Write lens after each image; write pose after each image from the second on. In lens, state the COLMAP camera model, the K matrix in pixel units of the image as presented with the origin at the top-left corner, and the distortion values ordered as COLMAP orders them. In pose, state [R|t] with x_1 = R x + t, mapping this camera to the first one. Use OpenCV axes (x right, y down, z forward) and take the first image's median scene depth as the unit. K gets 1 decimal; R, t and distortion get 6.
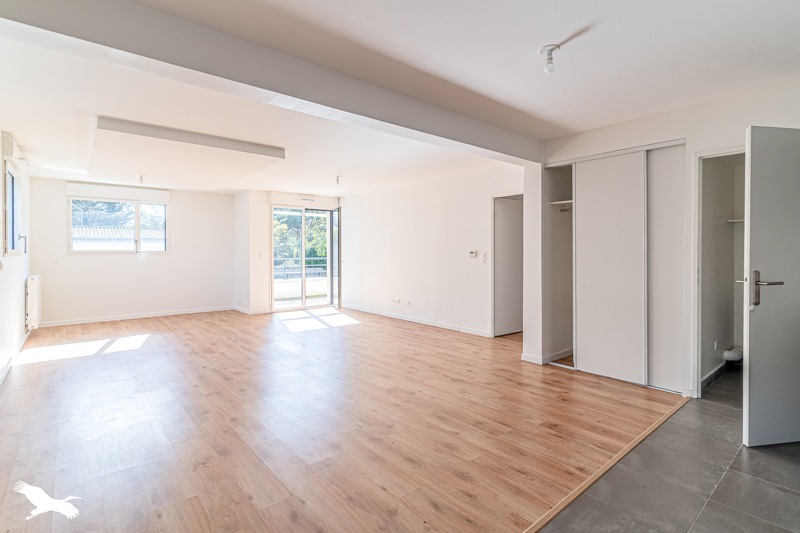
lens RADIAL K [[394.6, 0, 402.0], [0, 394.6, 261.1], [0, 0, 1]] dist [0.001434, -0.001262]
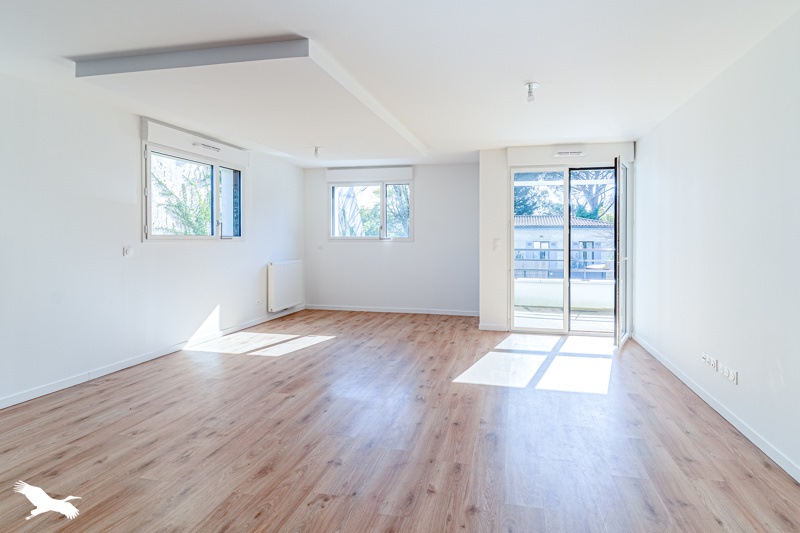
lens RADIAL K [[409.1, 0, 436.9], [0, 409.1, 240.8], [0, 0, 1]] dist [0.000764, -0.000036]
pose [[0.614766, 0.009777, -0.788649, 0.281494], [-0.024754, 0.999670, -0.006904, -0.028066], [0.788321, 0.023767, 0.614805, 1.023150]]
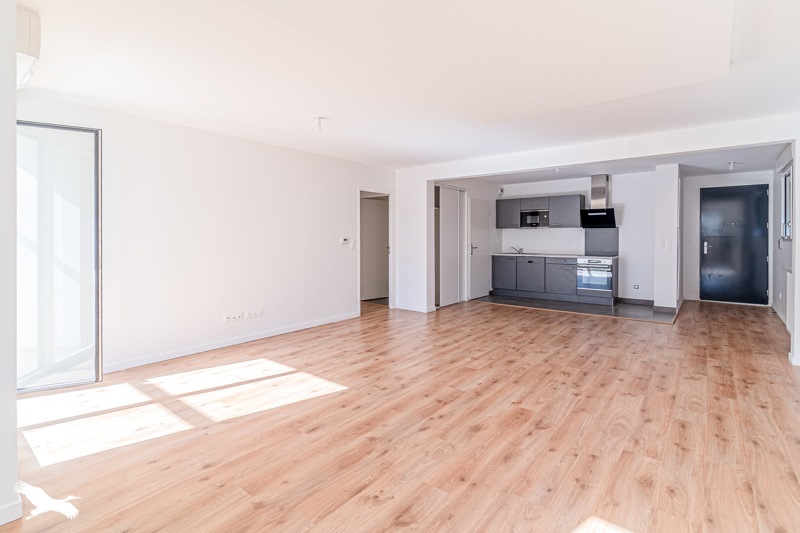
lens RADIAL K [[385.4, 0, 396.2], [0, 385.4, 240.9], [0, 0, 1]] dist [0.001910, -0.000085]
pose [[-0.187992, -0.005296, 0.982156, -1.335006], [0.028576, 0.999533, 0.010859, -0.041322], [-0.981755, 0.030107, -0.187753, 1.705814]]
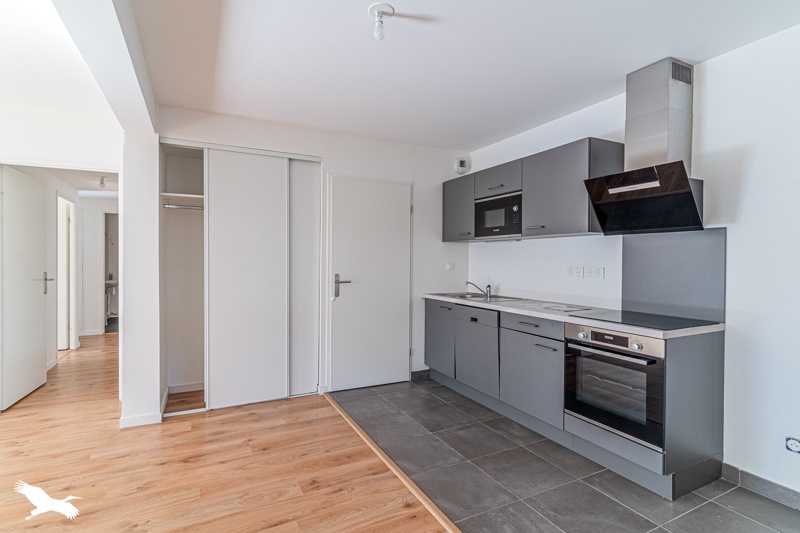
lens RADIAL K [[383.3, 0, 400.0], [0, 383.3, 266.5], [0, 0, 1]] dist [-0.000562, -0.000193]
pose [[0.234168, -0.014587, 0.972087, -0.243005], [0.019748, 0.999753, 0.010245, -0.014984], [-0.971996, 0.016797, 0.234398, 0.503542]]
